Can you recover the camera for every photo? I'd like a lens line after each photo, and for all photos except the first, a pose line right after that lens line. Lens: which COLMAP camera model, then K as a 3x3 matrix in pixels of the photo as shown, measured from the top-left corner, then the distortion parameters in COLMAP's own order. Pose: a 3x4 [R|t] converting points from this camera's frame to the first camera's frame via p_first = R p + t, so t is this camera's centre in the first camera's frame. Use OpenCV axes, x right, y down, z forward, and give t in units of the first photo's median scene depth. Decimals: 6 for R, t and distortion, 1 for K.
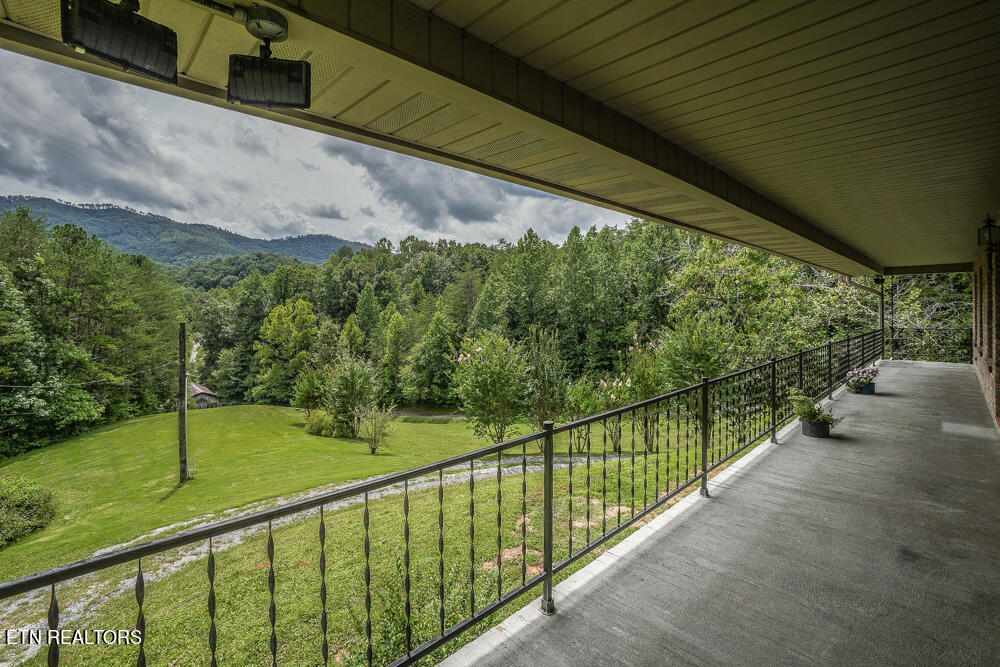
lens RADIAL K [[453.5, 0, 500.5], [0, 453.5, 309.8], [0, 0, 1]] dist [-0.068123, 0.023034]
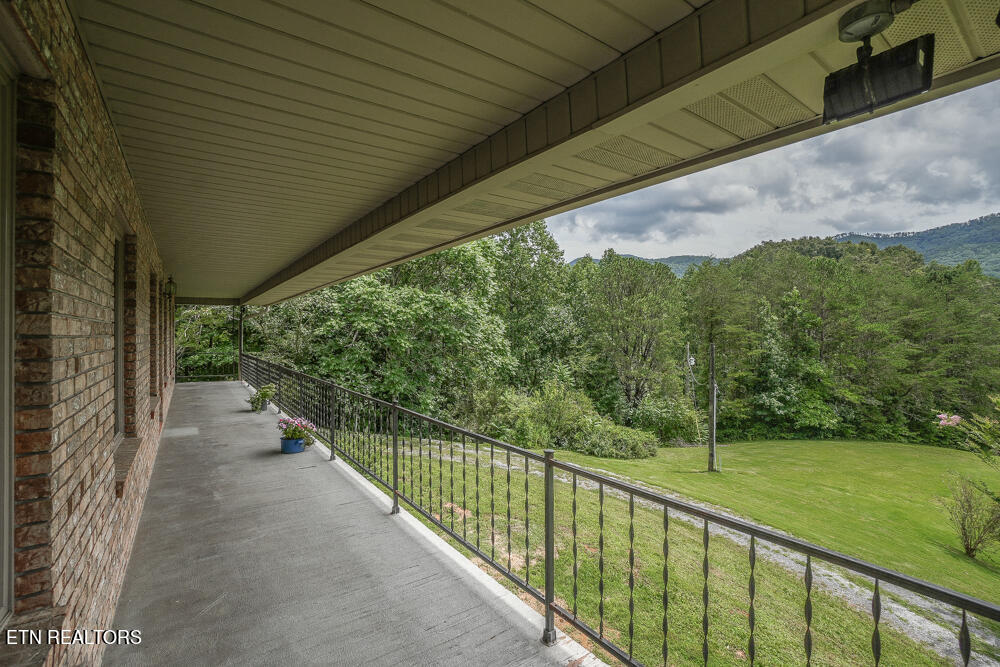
lens RADIAL K [[453.5, 0, 500.5], [0, 453.5, 309.8], [0, 0, 1]] dist [-0.068123, 0.023034]
pose [[-0.143438, -0.044612, -0.988653, 0.126057], [-0.003086, 0.998999, -0.044631, -0.001677], [0.989654, -0.003351, -0.143432, 0.116996]]
